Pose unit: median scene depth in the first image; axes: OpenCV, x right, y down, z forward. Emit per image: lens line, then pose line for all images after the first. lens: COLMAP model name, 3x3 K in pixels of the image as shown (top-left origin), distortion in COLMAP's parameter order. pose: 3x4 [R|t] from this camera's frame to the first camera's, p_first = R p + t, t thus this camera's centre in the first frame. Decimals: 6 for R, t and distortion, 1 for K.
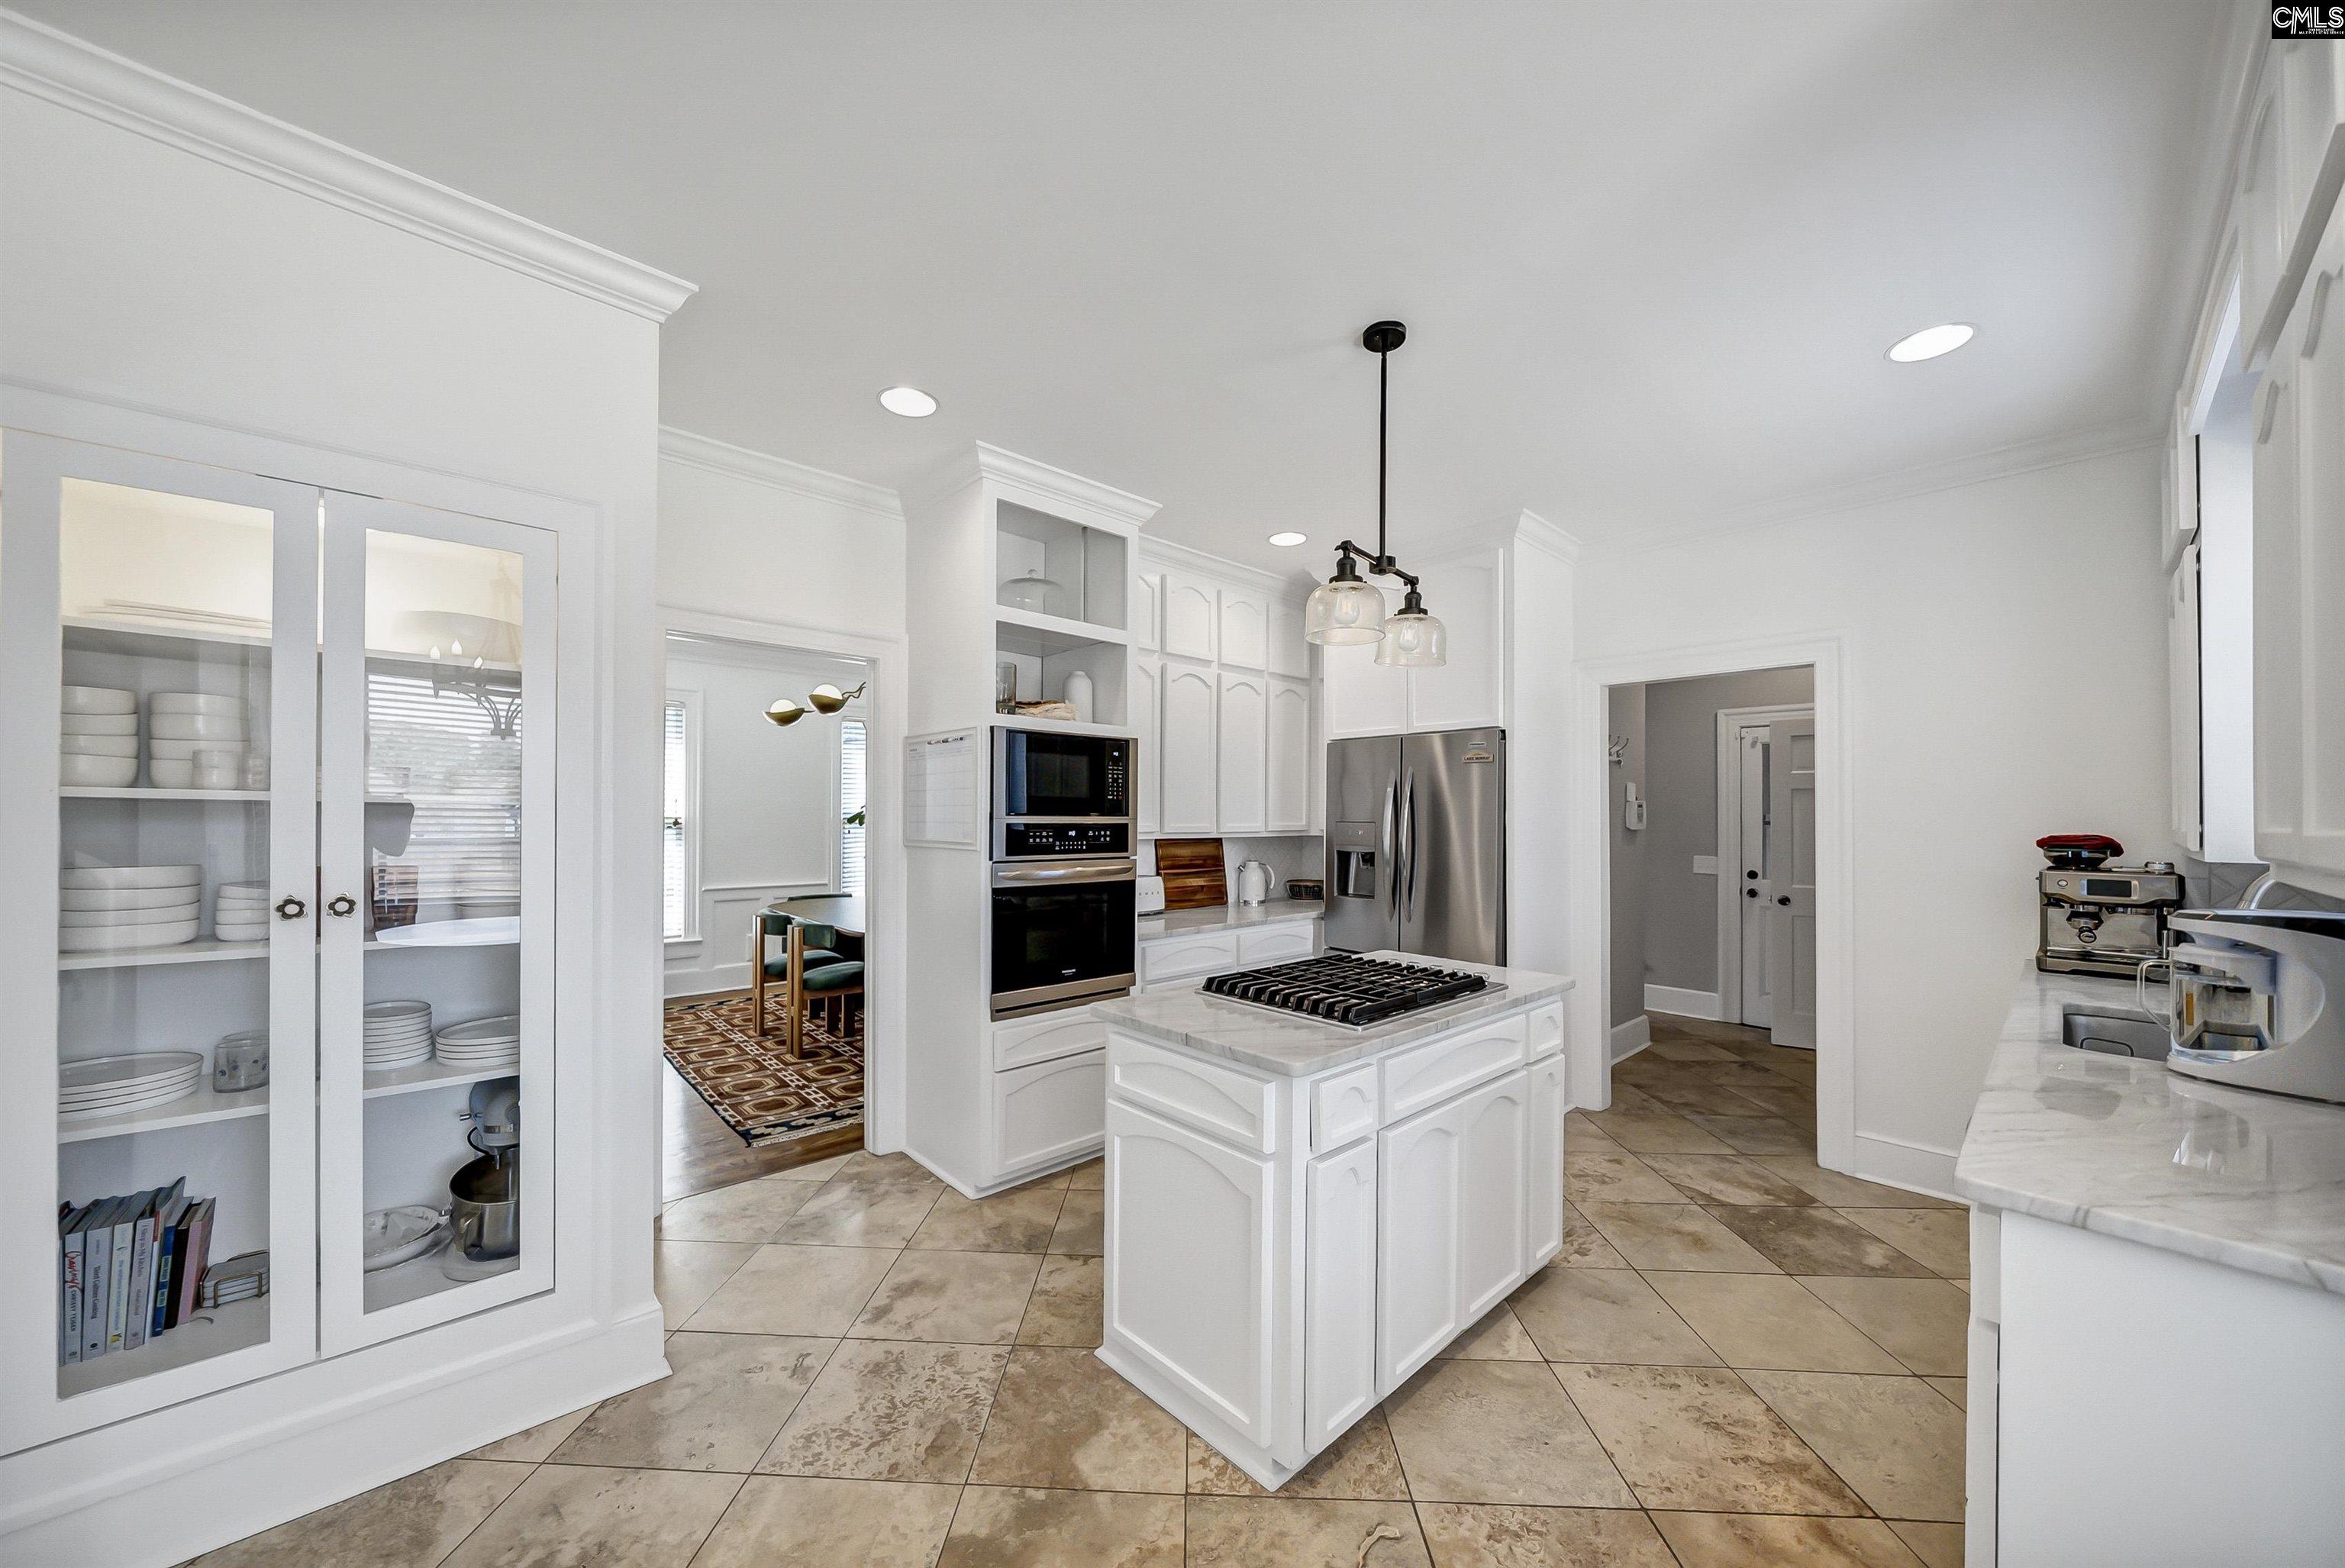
lens RADIAL K [[841.7, 0, 1148.4], [0, 841.7, 802.7], [0, 0, 1]] dist [-0.009092, -0.000091]
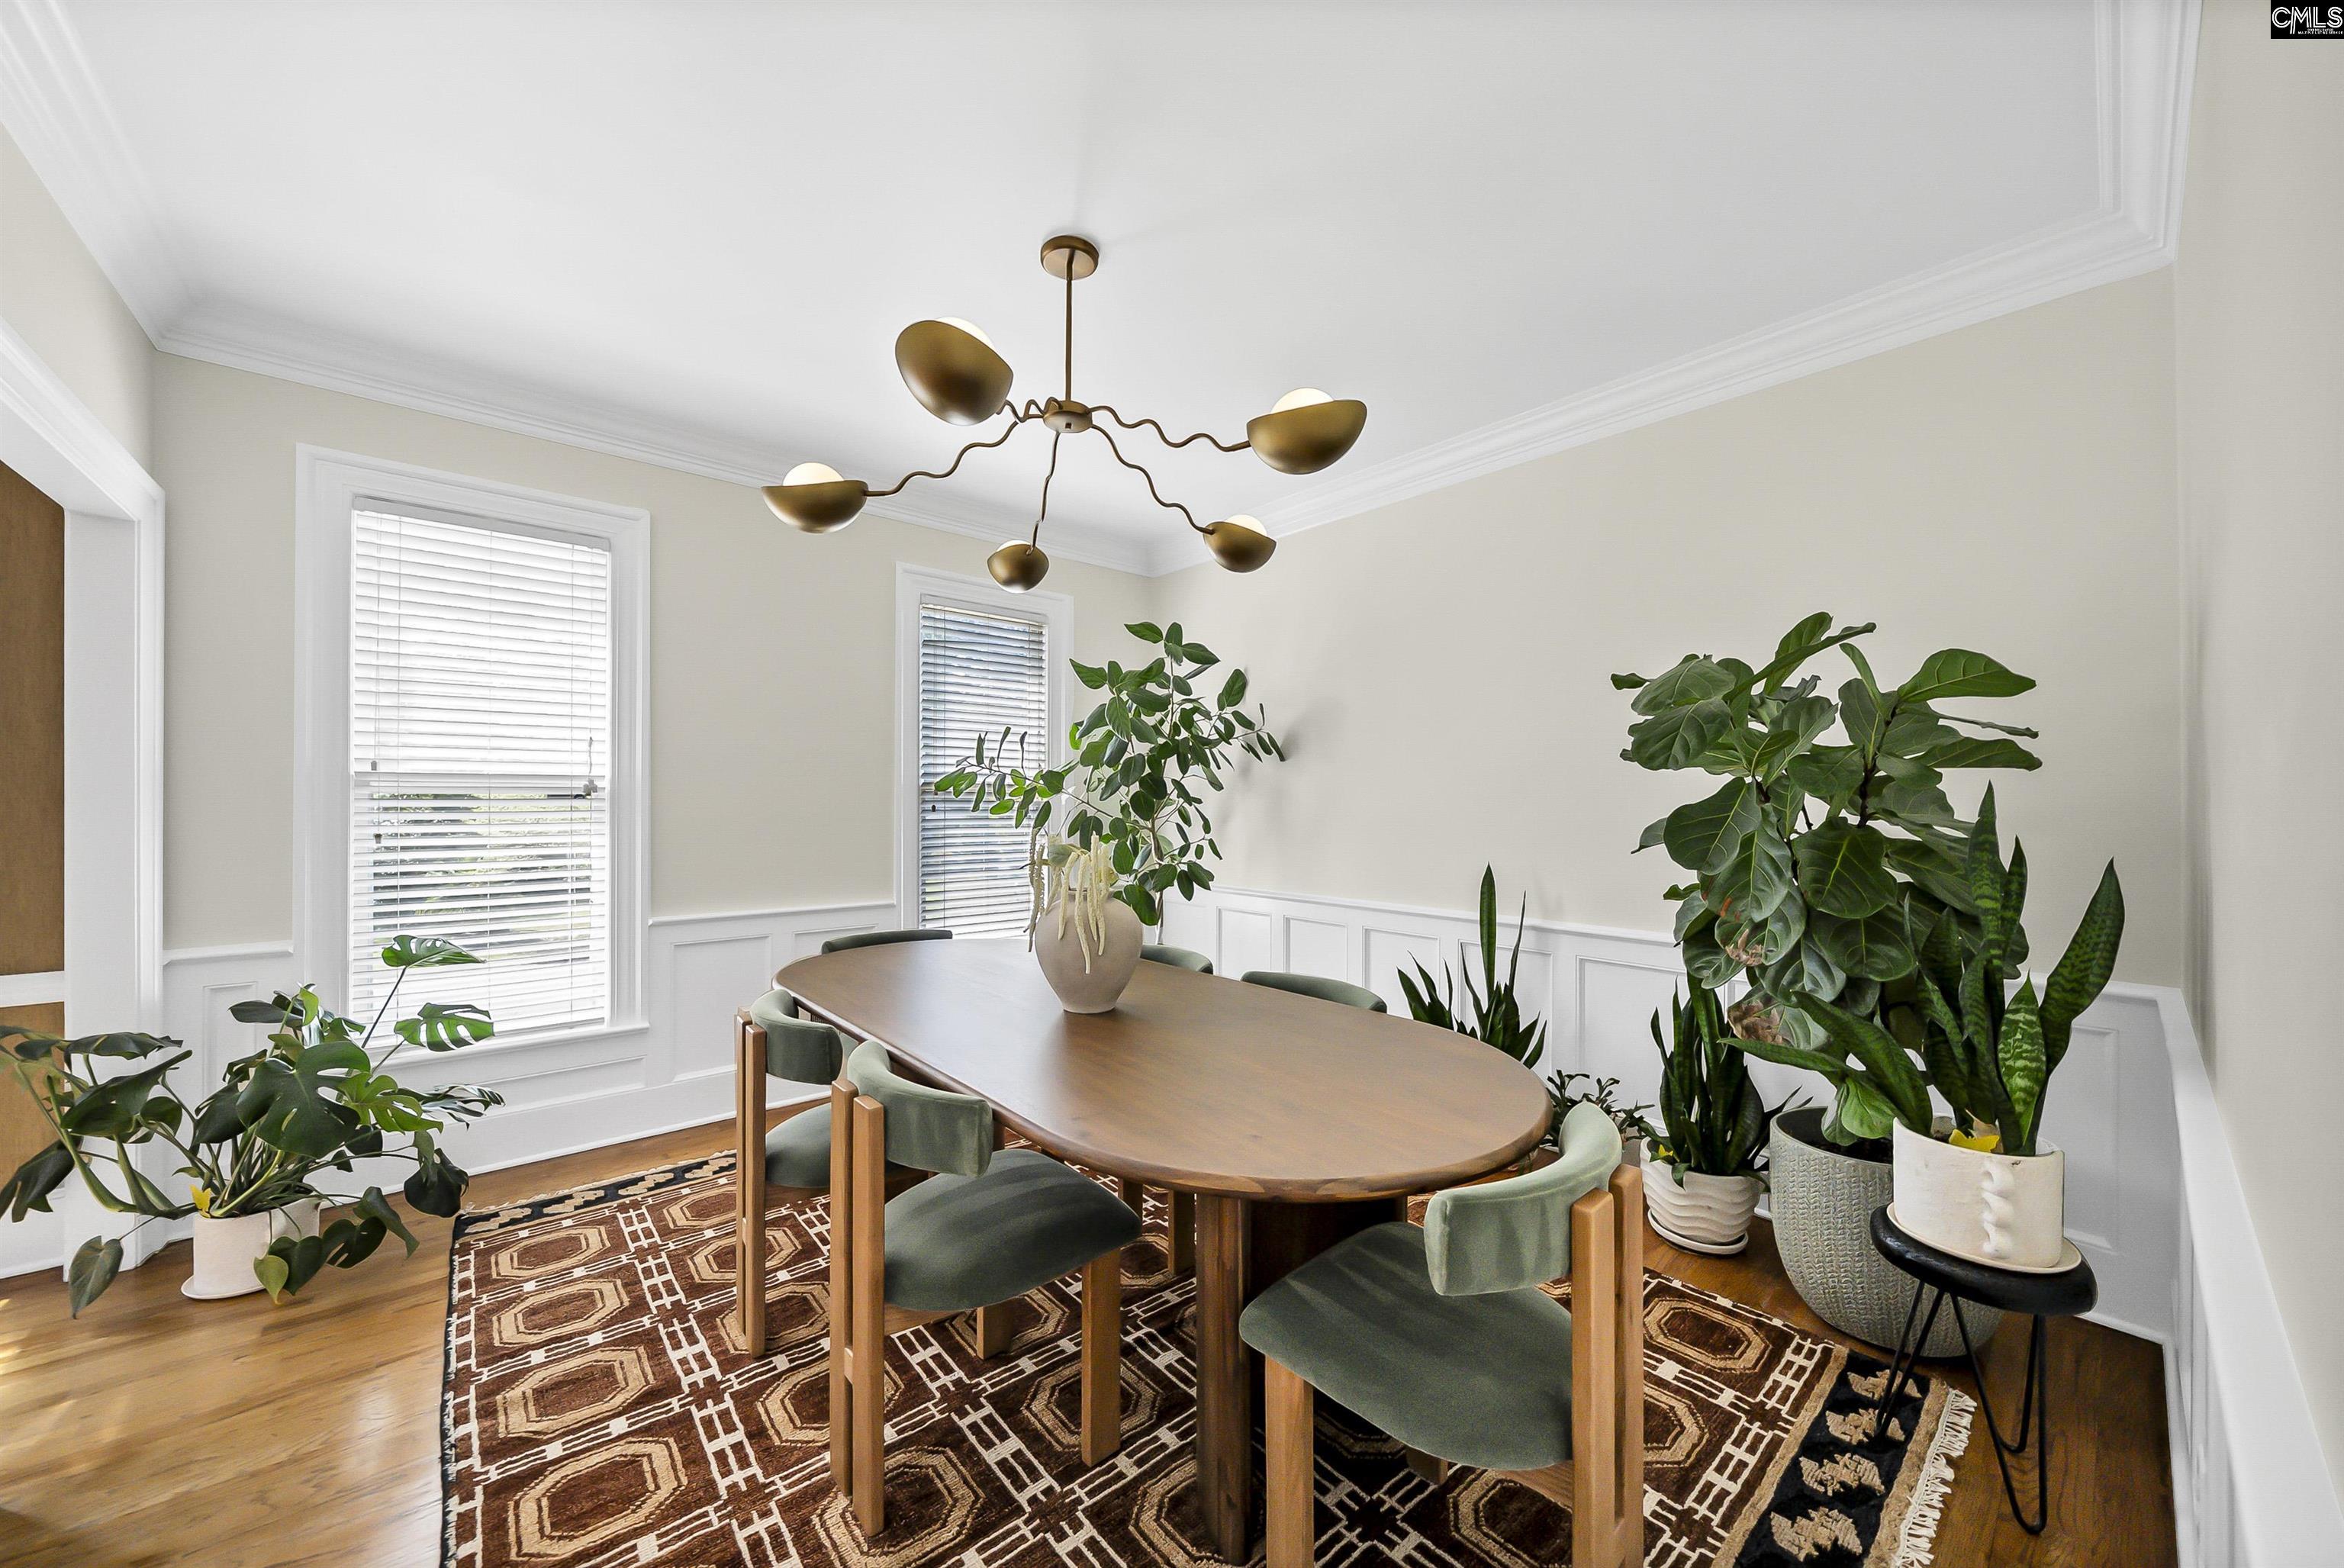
lens RADIAL K [[819.4, 0, 1141.8], [0, 819.4, 791.4], [0, 0, 1]] dist [0.001310, -0.000014]
pose [[0.999753, -0.002179, -0.022128, -0.415118], [0.002318, 0.999978, 0.006254, 0.046099], [0.022113, -0.006304, 0.999736, 0.941188]]
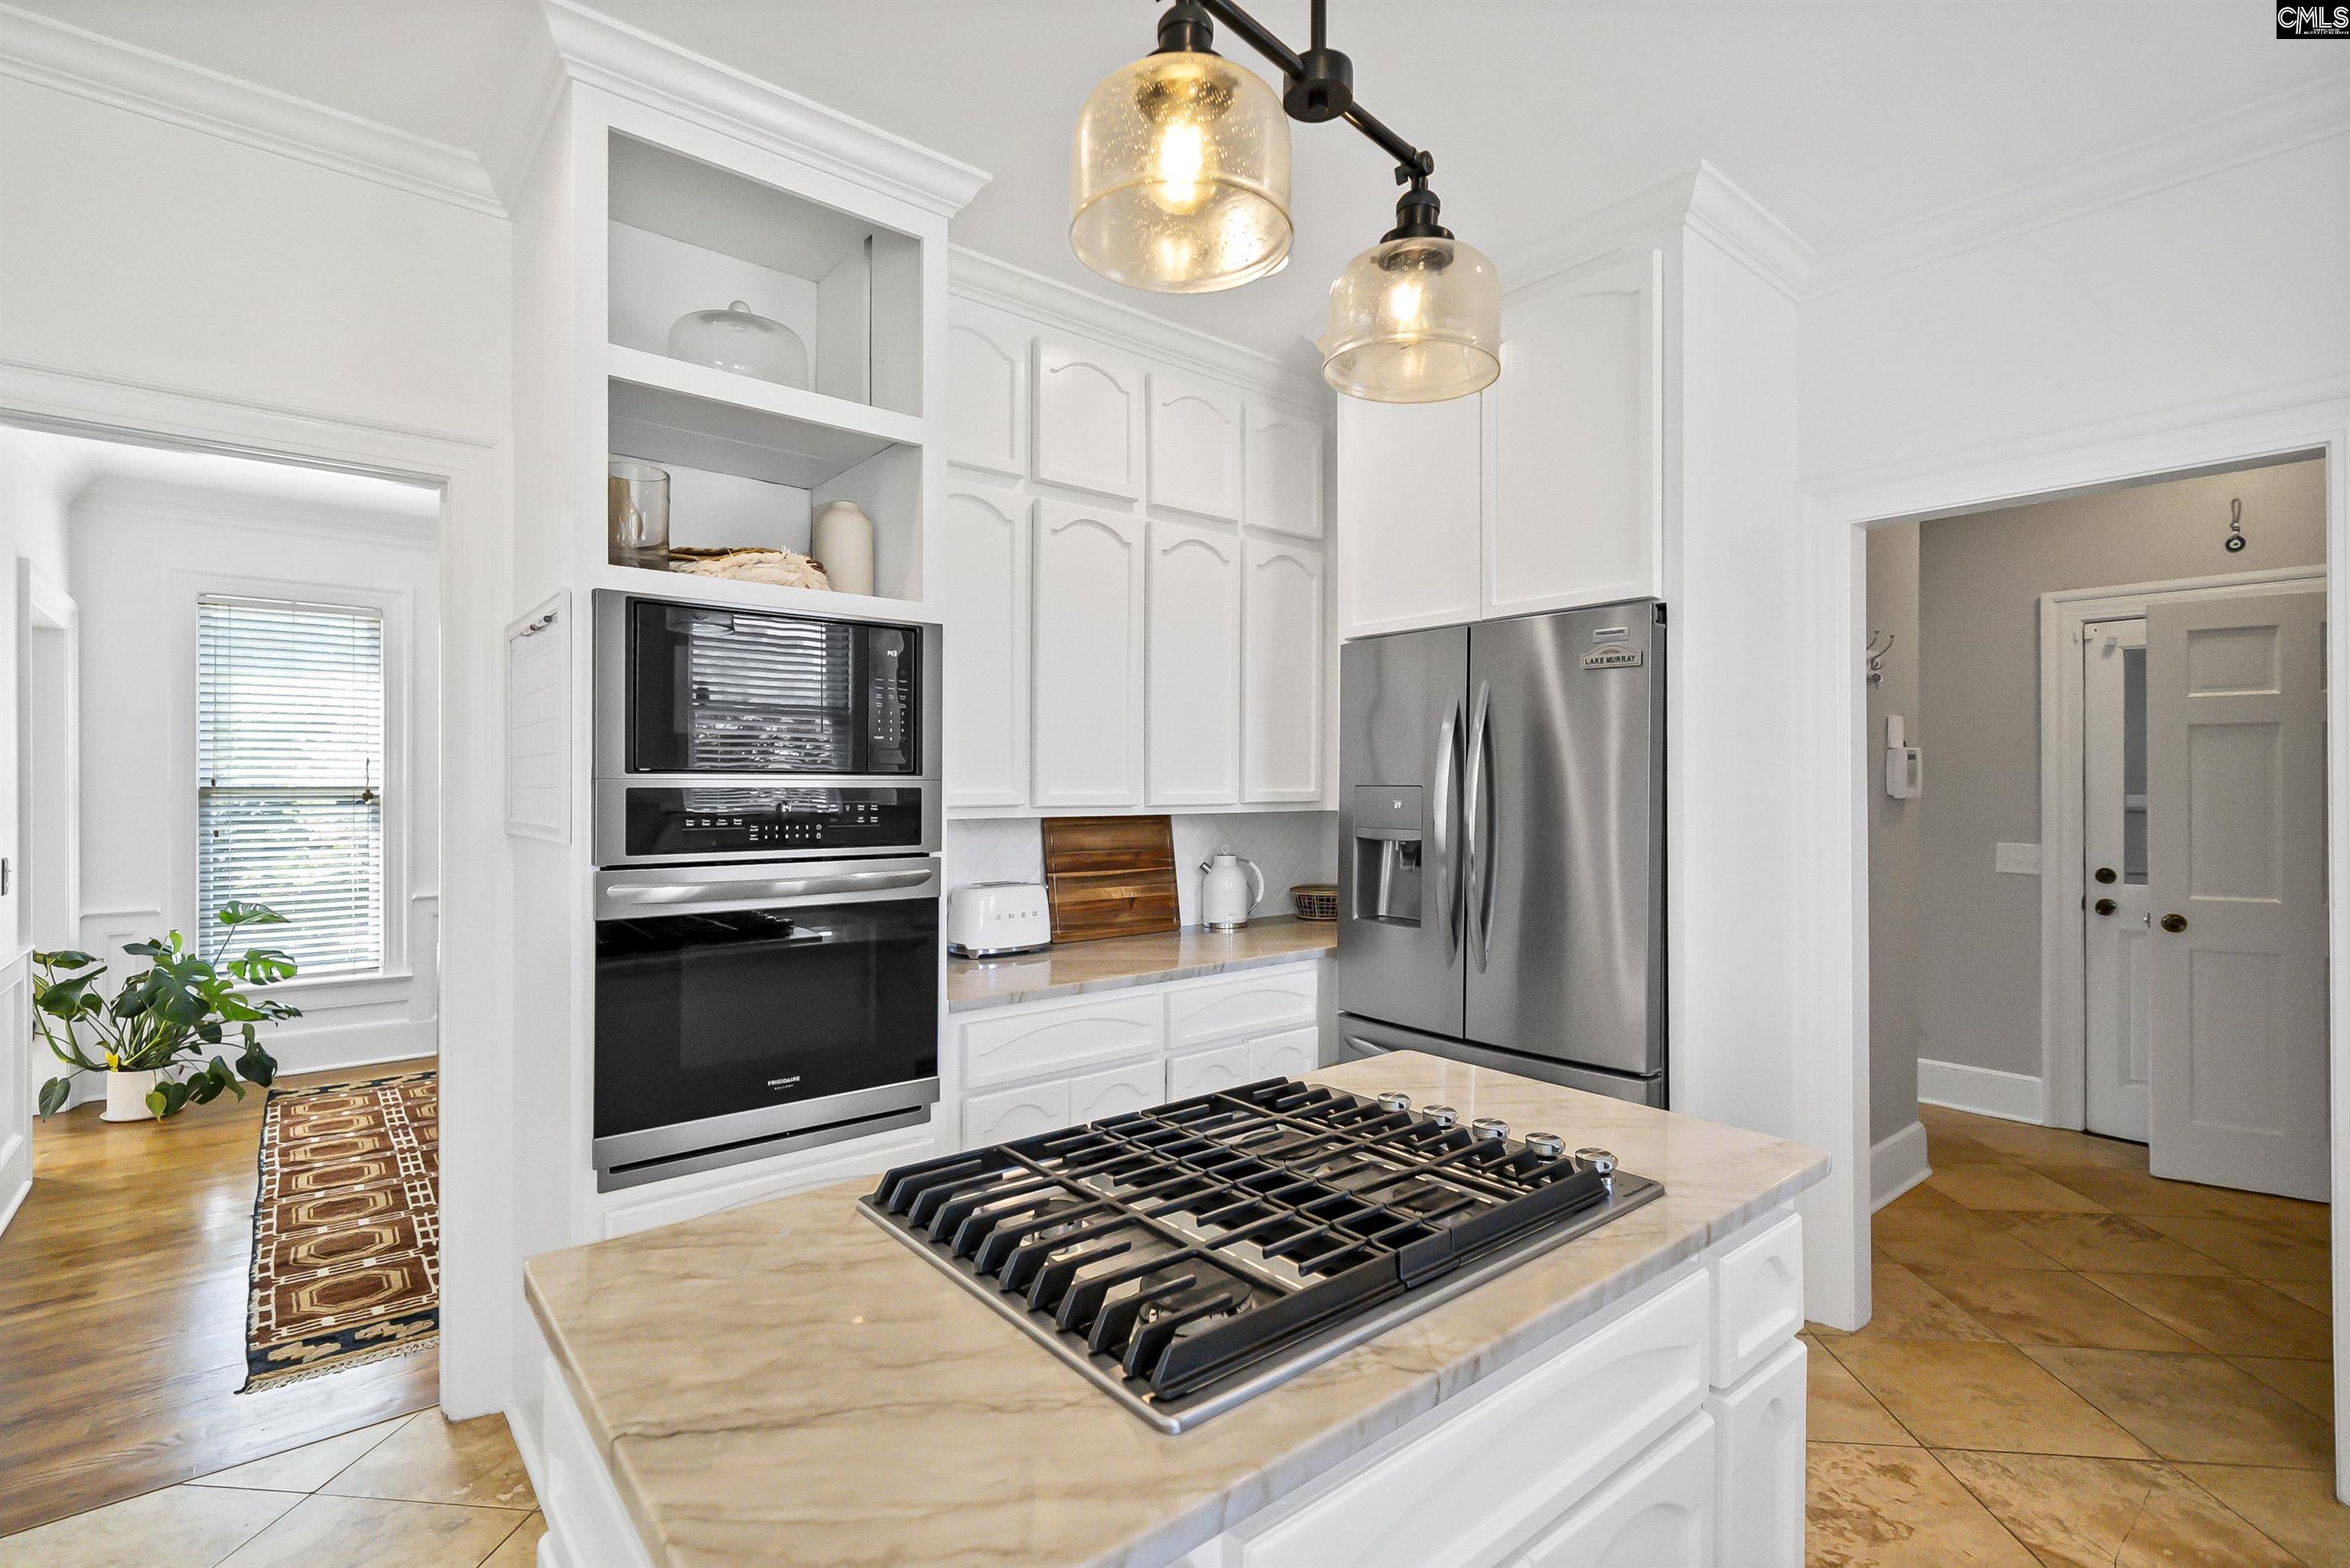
lens RADIAL K [[1087.6, 0, 1163.3], [0, 1087.6, 780.2], [0, 0, 1]] dist [-0.000426, -0.000038]
pose [[0.999225, -0.004931, -0.039058, 0.144643], [0.005341, 0.999932, 0.010405, 0.012650], [0.039004, -0.010606, 0.999183, 0.326545]]
